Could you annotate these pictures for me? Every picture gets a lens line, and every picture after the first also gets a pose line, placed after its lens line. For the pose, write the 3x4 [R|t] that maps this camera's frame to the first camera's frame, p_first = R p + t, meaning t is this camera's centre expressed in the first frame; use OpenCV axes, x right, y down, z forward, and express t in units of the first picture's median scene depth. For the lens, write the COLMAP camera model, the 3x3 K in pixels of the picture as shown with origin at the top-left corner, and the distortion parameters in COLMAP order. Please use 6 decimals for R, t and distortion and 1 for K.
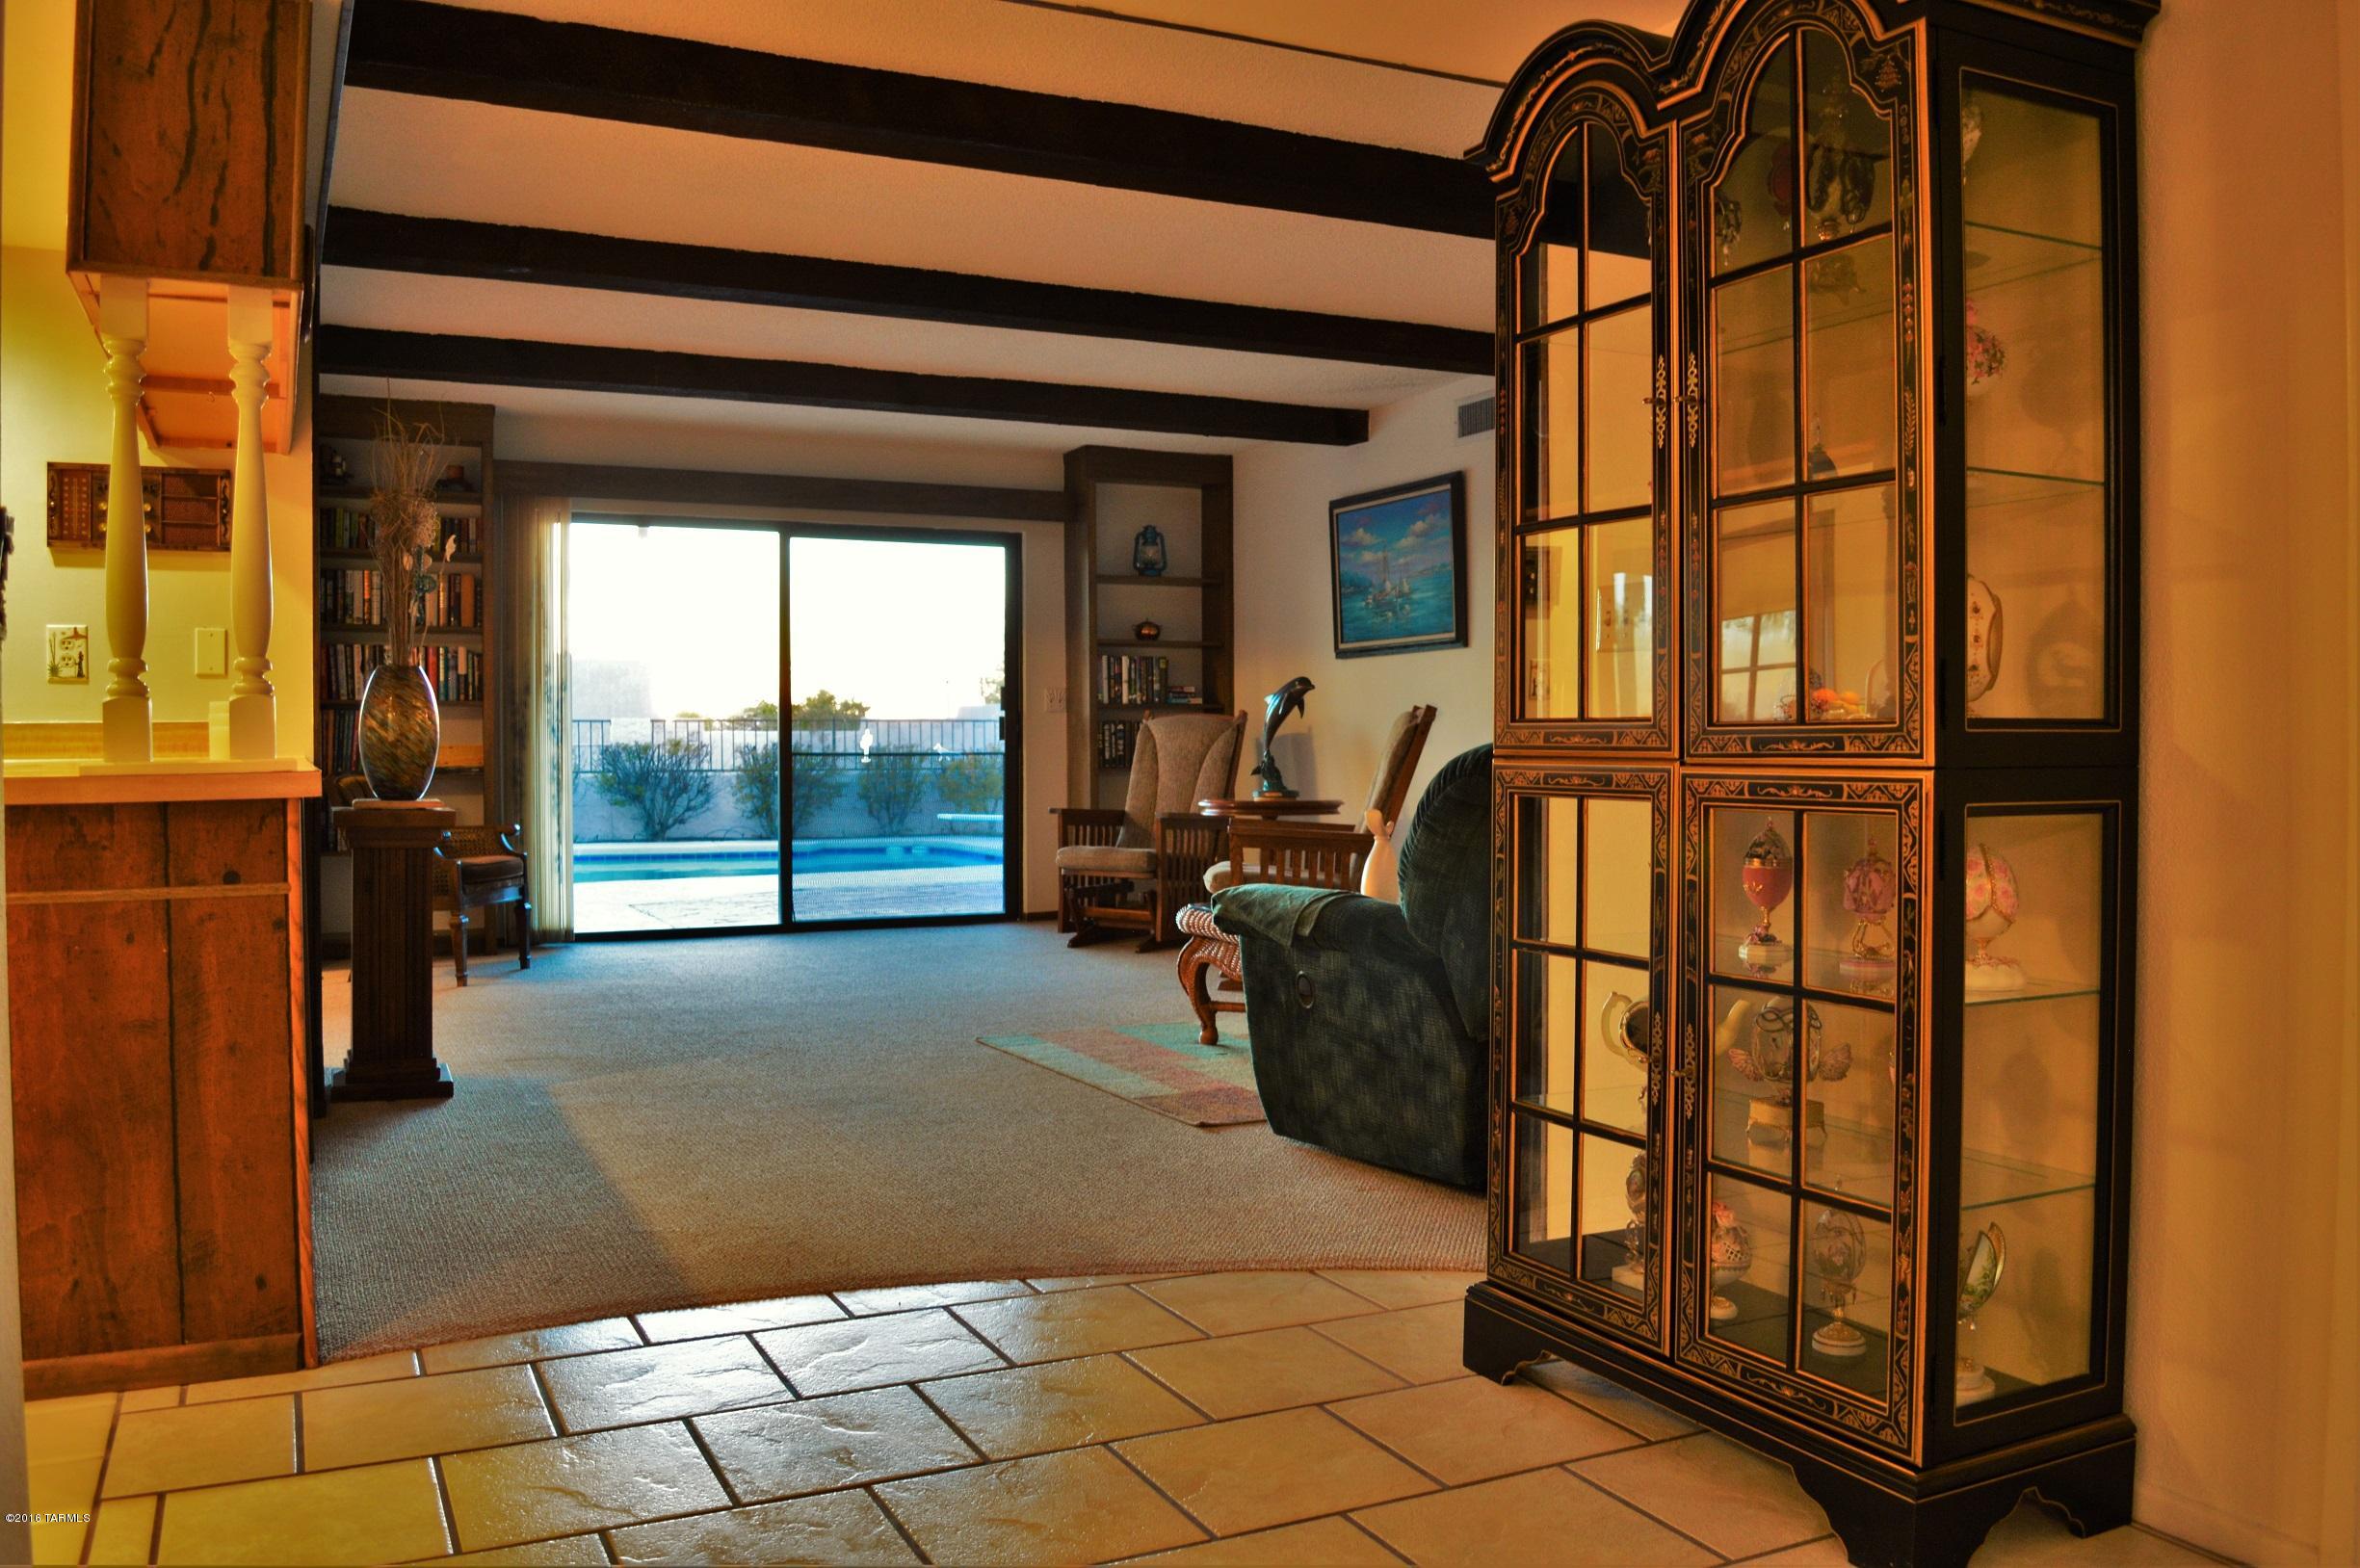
lens RADIAL K [[1875.9, 0, 1180.0], [0, 1875.9, 784.0], [0, 0, 1]] dist [-0.085791, 0.012704]
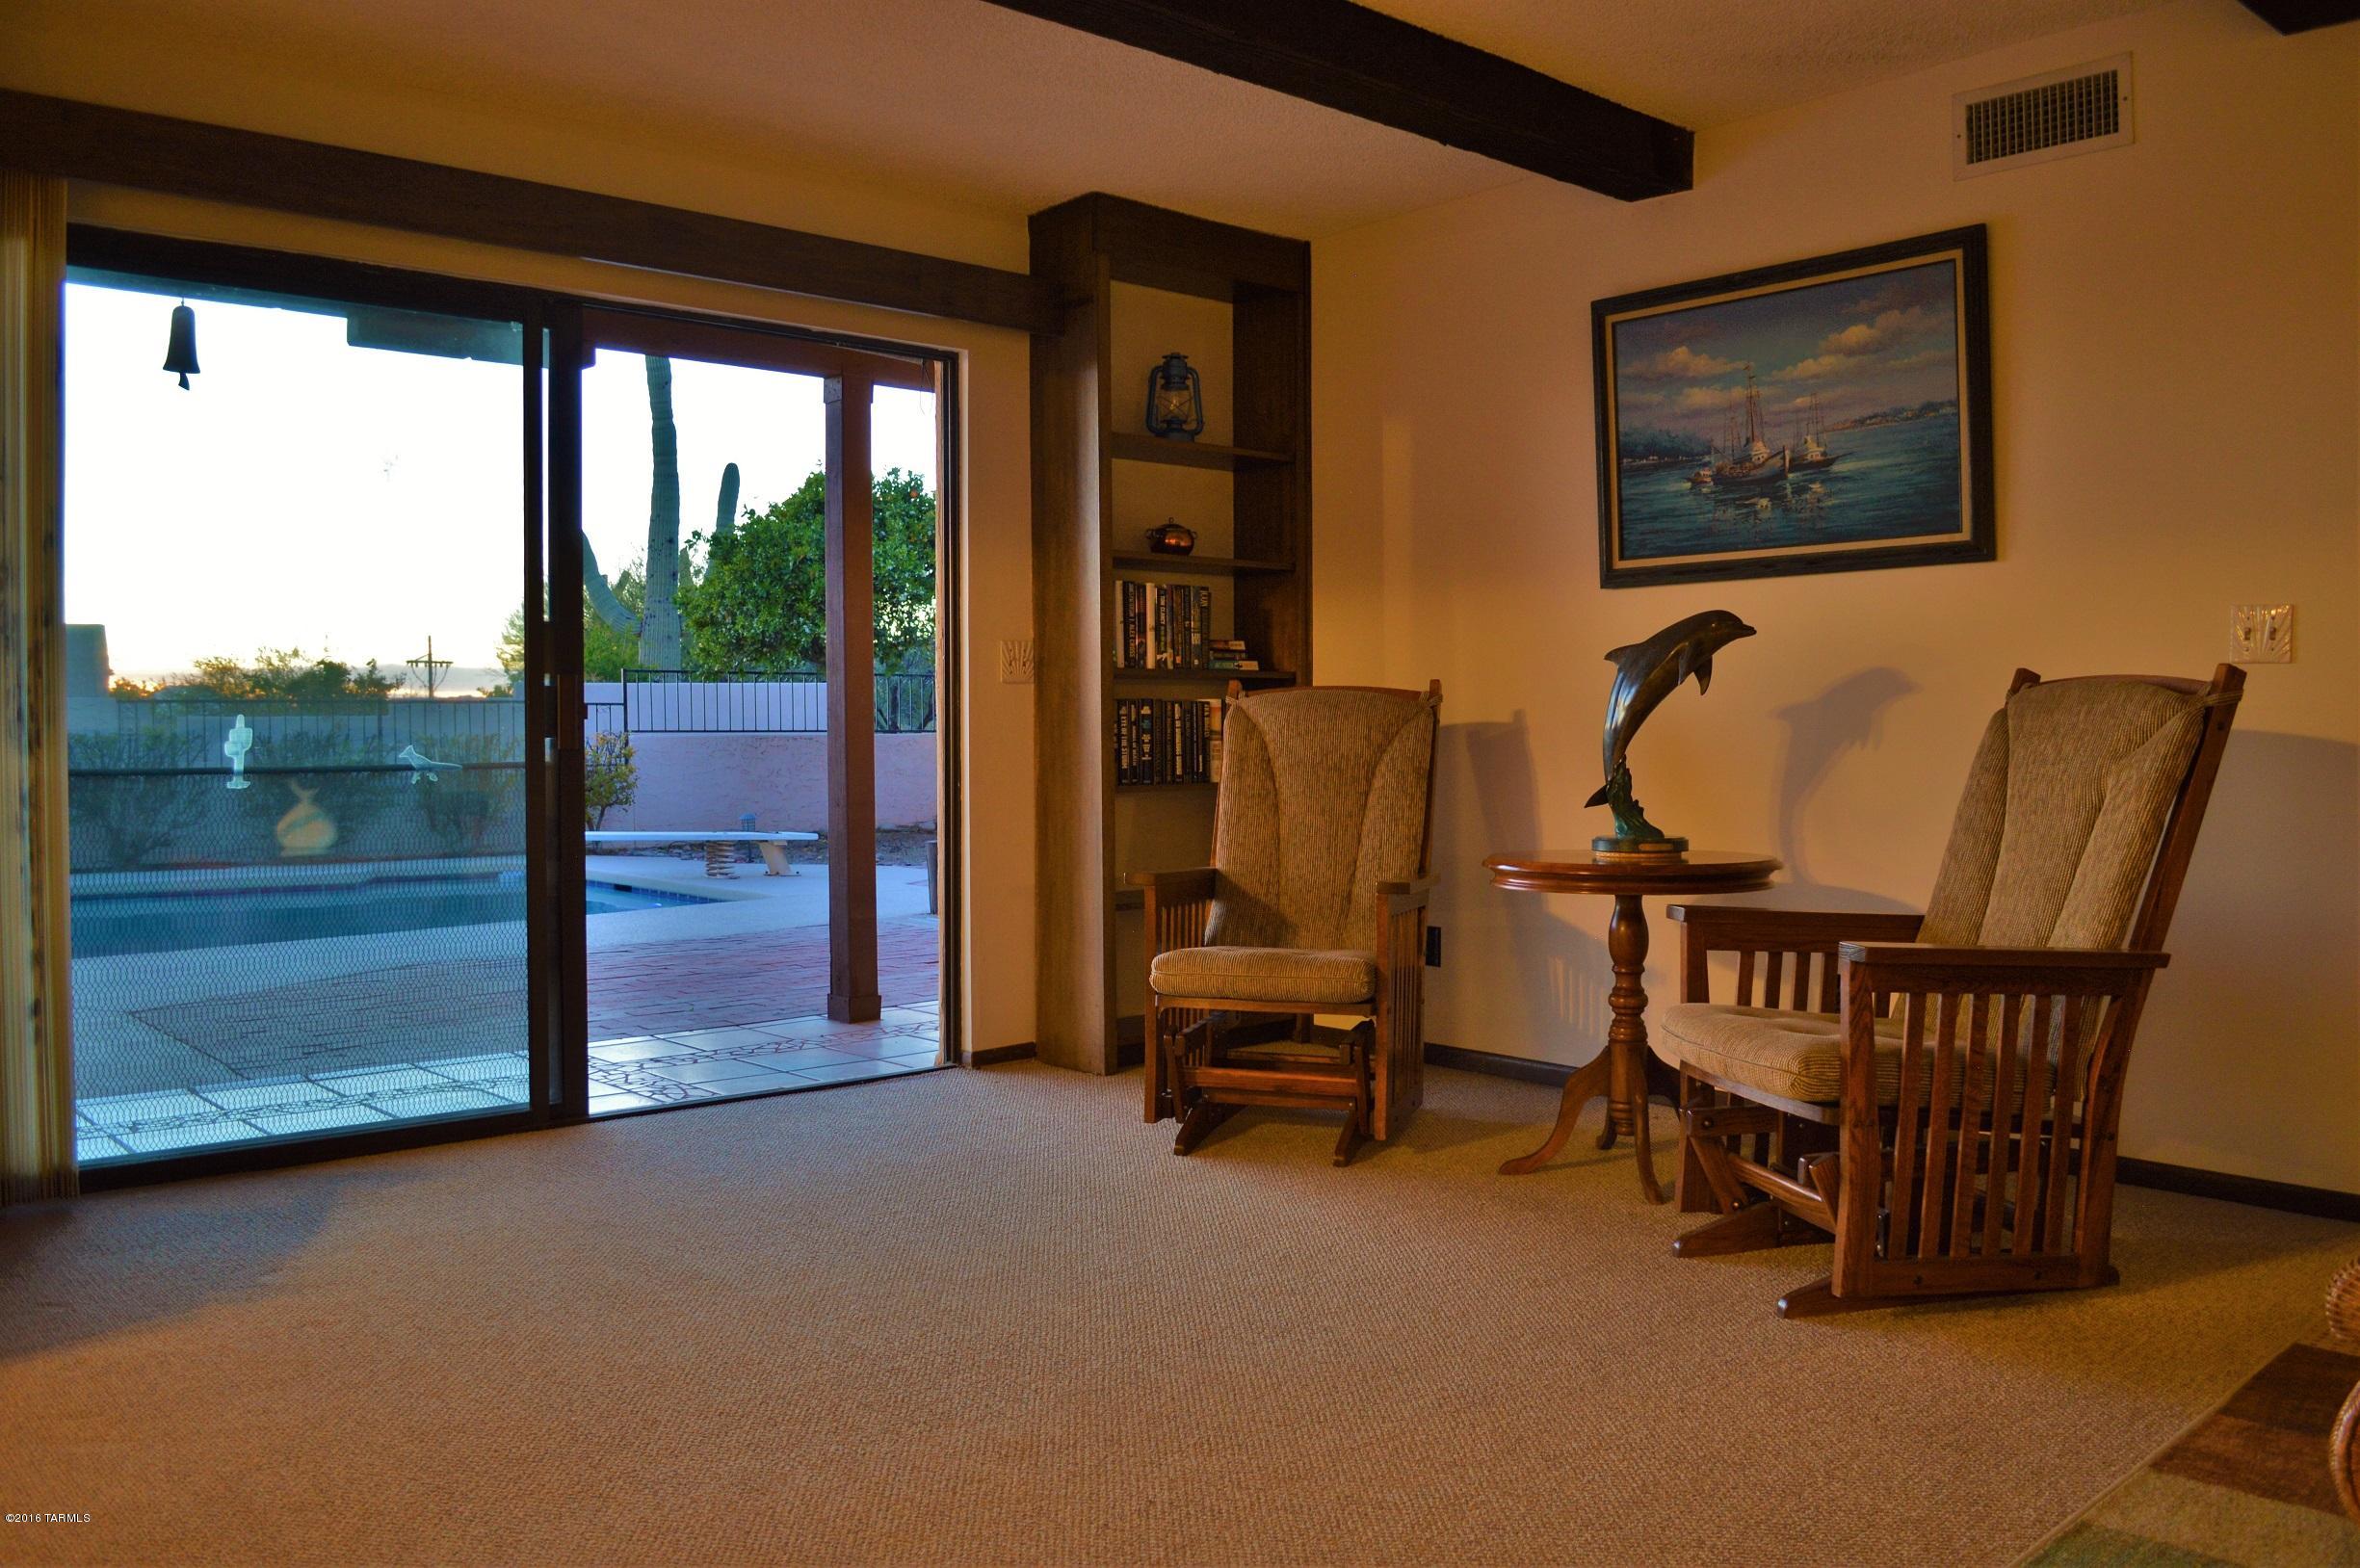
lens RADIAL K [[1875.9, 0, 1180.0], [0, 1875.9, 784.0], [0, 0, 1]] dist [-0.085791, 0.012704]
pose [[0.963468, -0.009378, 0.267660, -0.173450], [0.007098, 0.999930, 0.009485, -0.014414], [-0.267730, -0.007238, 0.963467, 0.476041]]
